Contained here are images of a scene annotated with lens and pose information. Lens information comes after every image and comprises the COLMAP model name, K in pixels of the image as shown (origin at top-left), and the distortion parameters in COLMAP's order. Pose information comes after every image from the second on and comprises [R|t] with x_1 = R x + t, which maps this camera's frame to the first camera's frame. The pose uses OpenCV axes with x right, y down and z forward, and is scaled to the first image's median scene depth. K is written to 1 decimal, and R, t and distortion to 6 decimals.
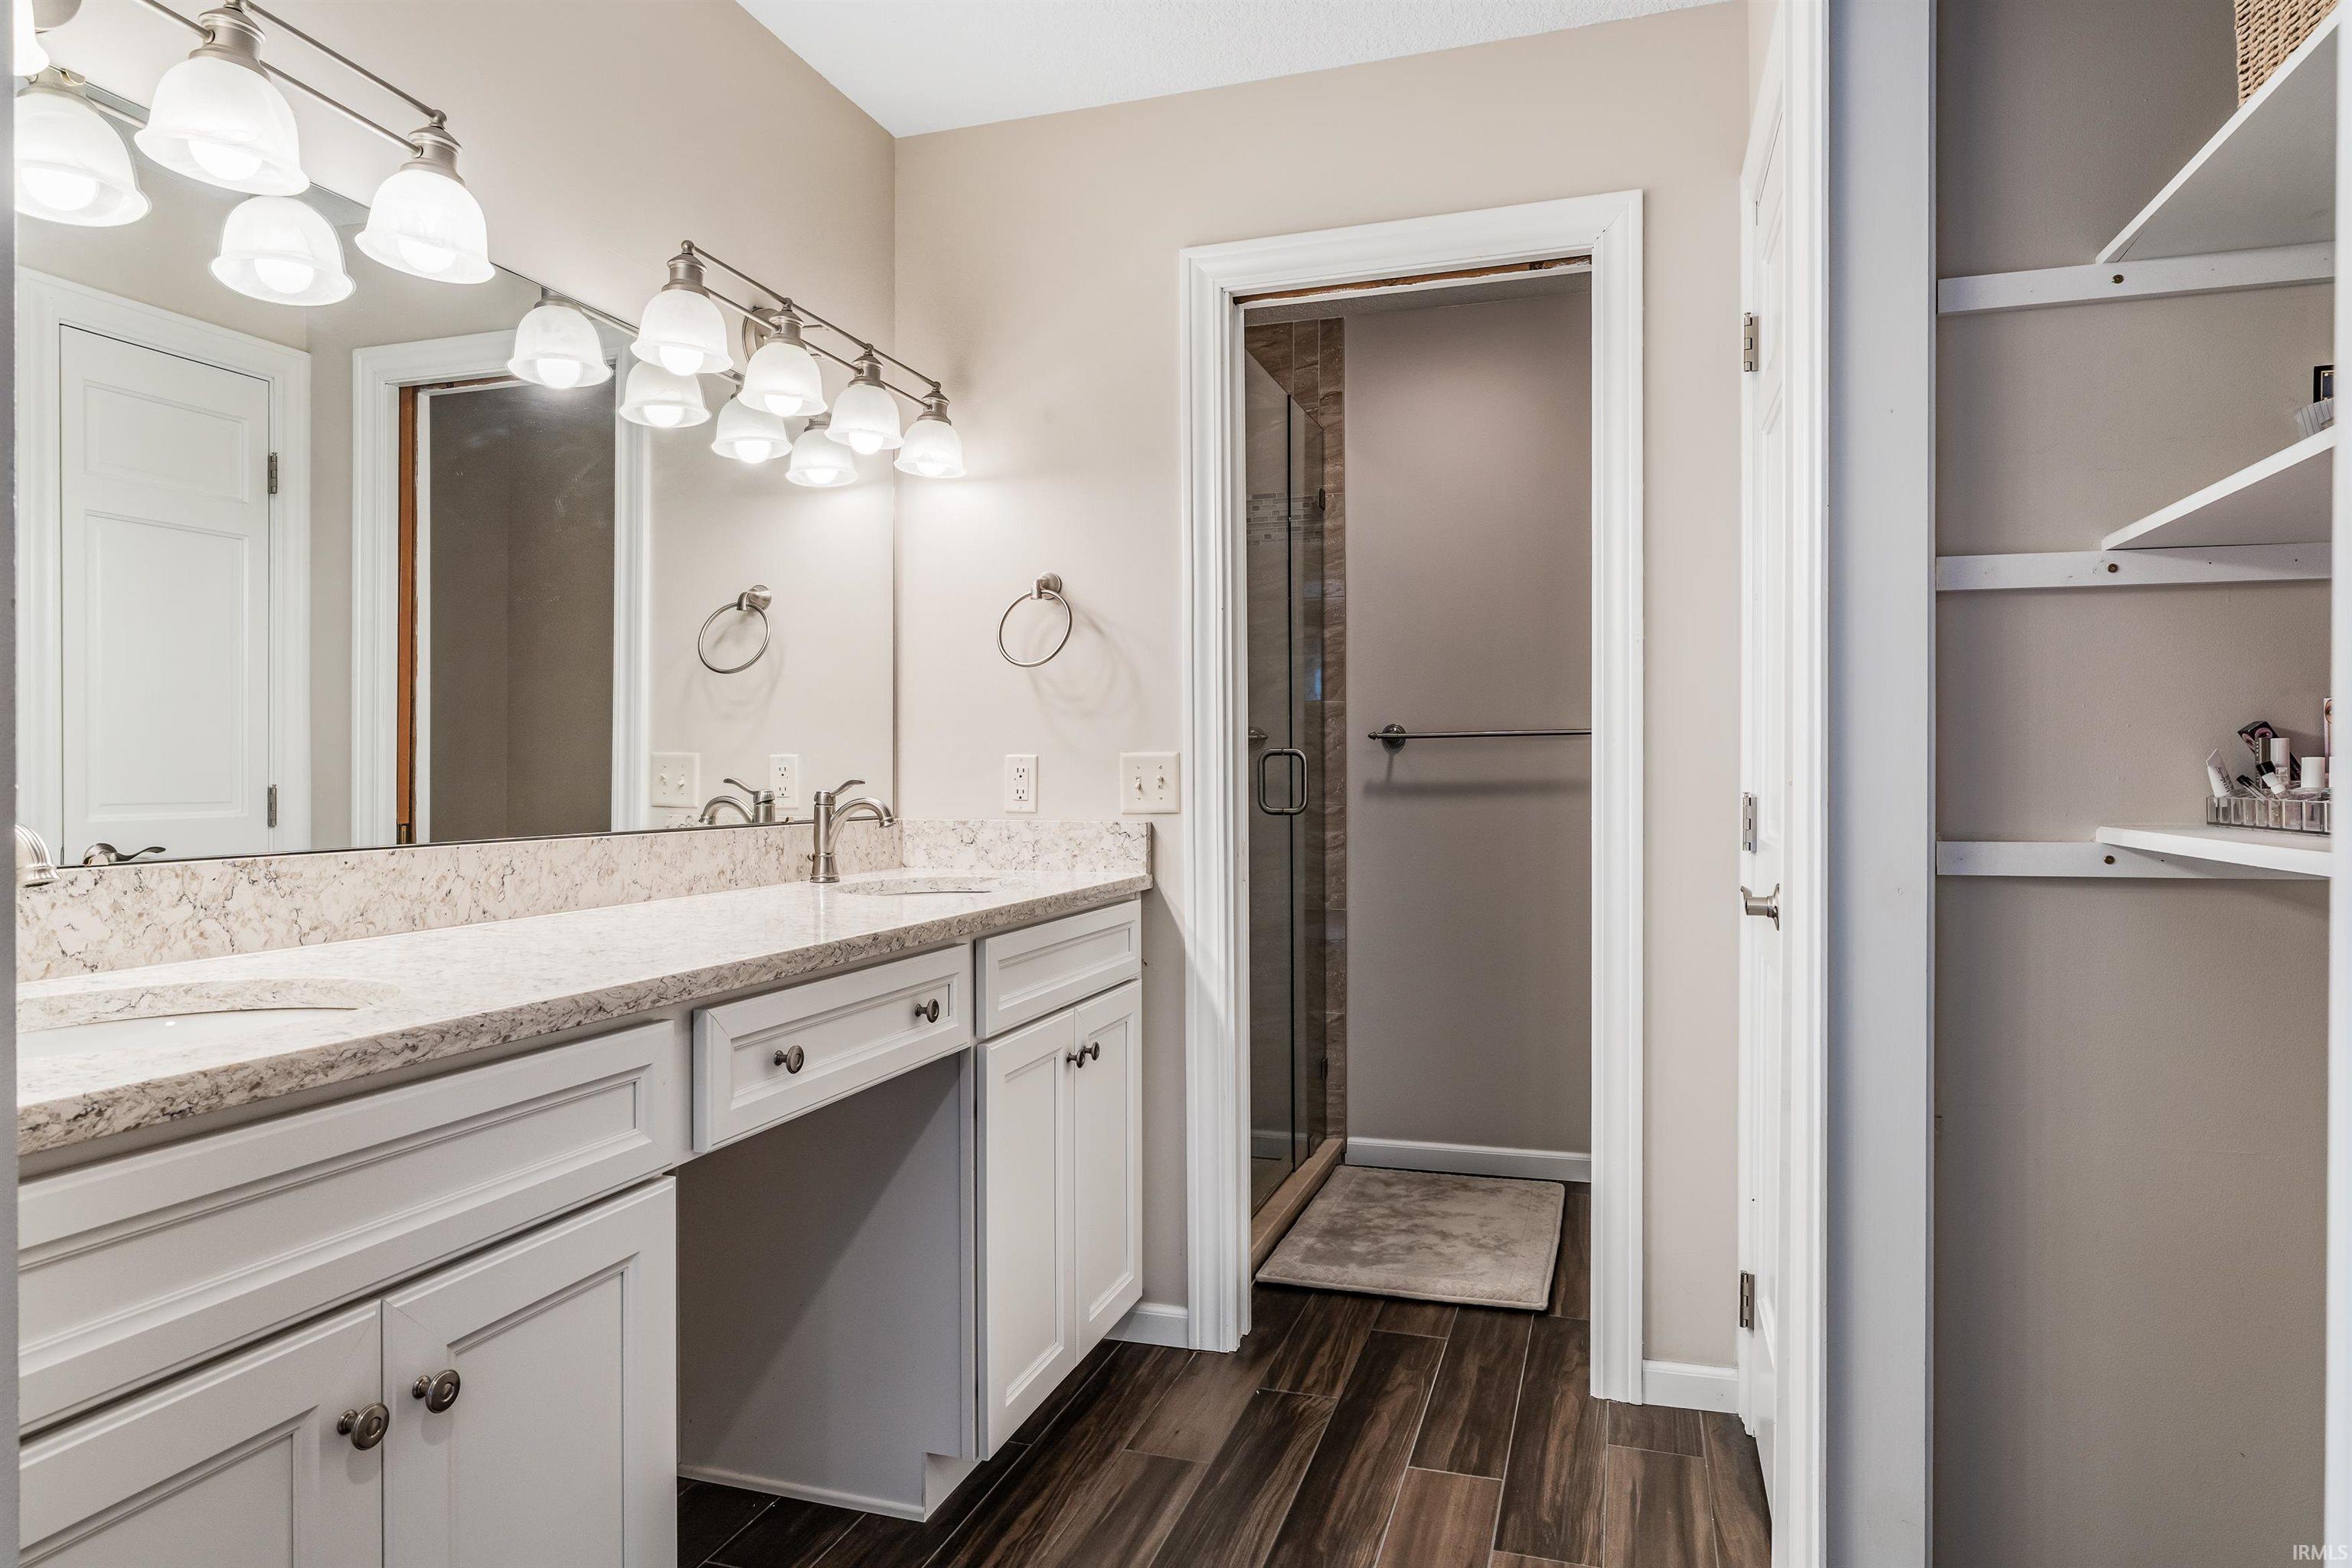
lens RADIAL K [[1421.6, 0, 1173.4], [0, 1421.6, 784.6], [0, 0, 1]] dist [-0.006163, -0.000272]
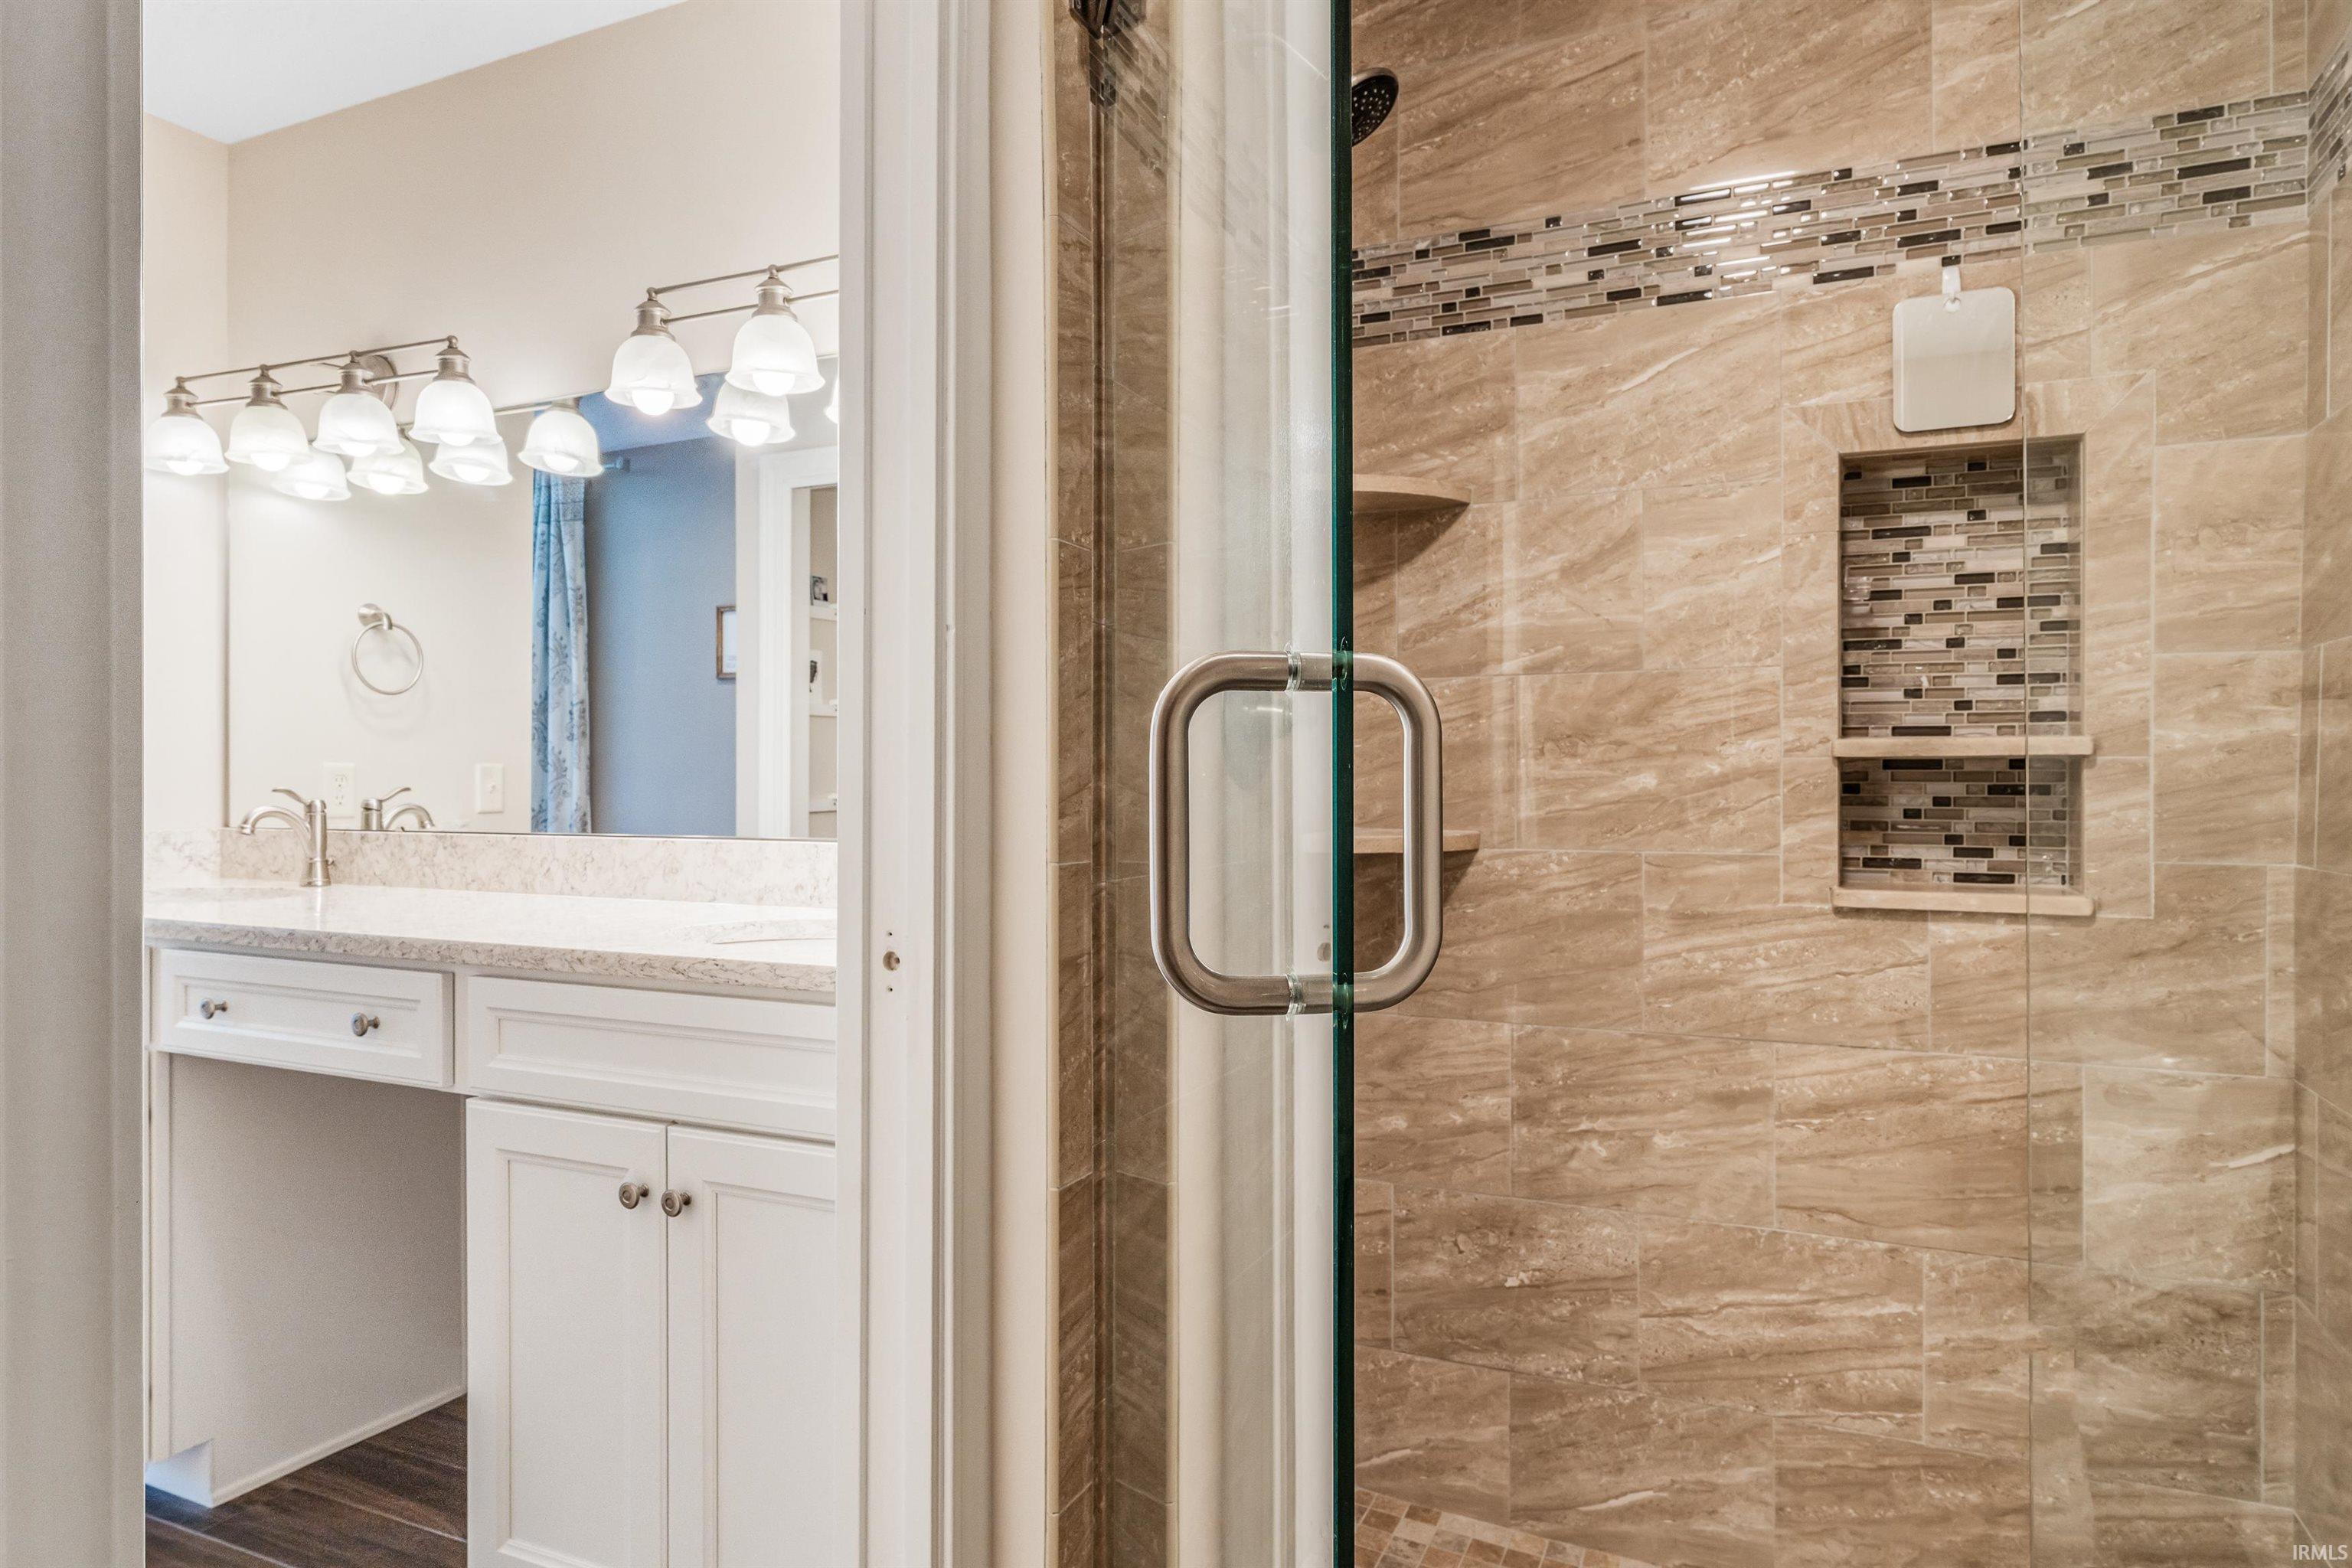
lens RADIAL K [[1421.6, 0, 1175.4], [0, 1421.6, 780.1], [0, 0, 1]] dist [-0.006163, -0.000272]
pose [[-0.130318, 0.004385, -0.991463, 0.508954], [-0.006440, 0.999965, 0.005269, -0.014559], [0.991451, 0.007072, -0.130285, 1.162848]]
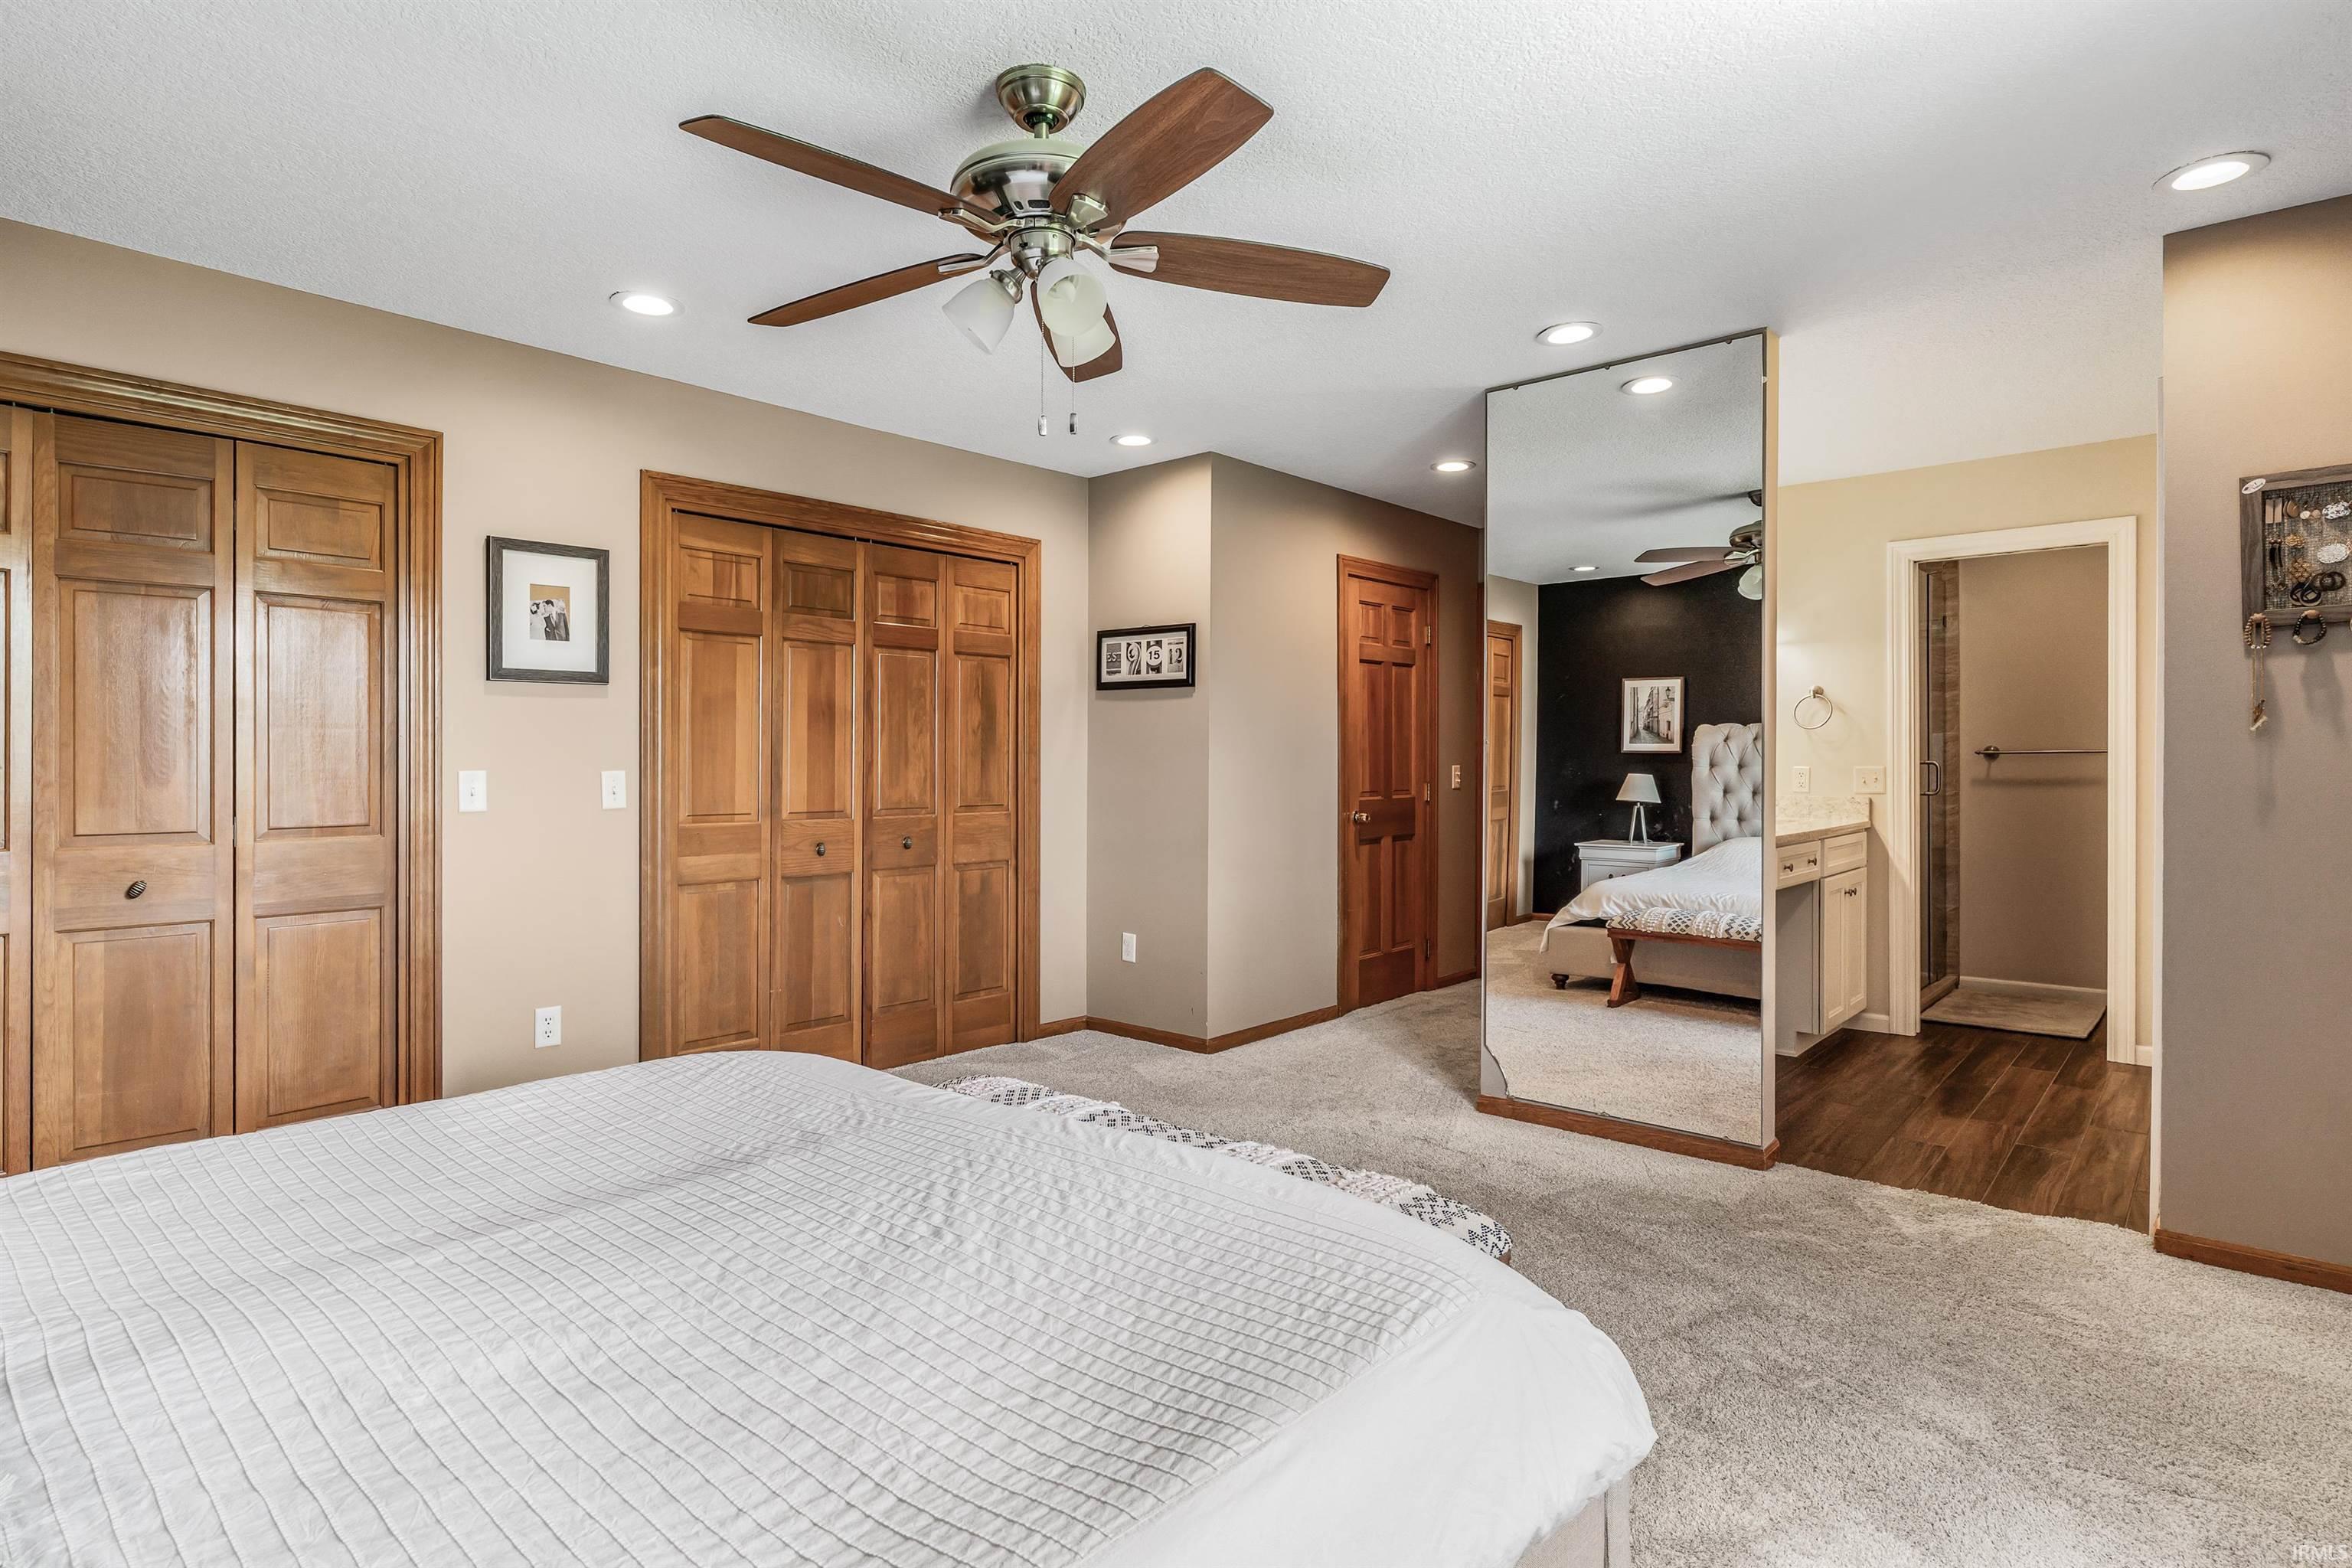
lens RADIAL K [[1211.0, 0, 1182.1], [0, 1211.0, 766.9], [0, 0, 1]] dist [-0.001260, 0.000423]
pose [[0.915812, 0.002333, -0.401599, -0.248446], [-0.003013, 0.999995, -0.001063, -0.016725], [0.401595, 0.002183, 0.915815, -1.205543]]
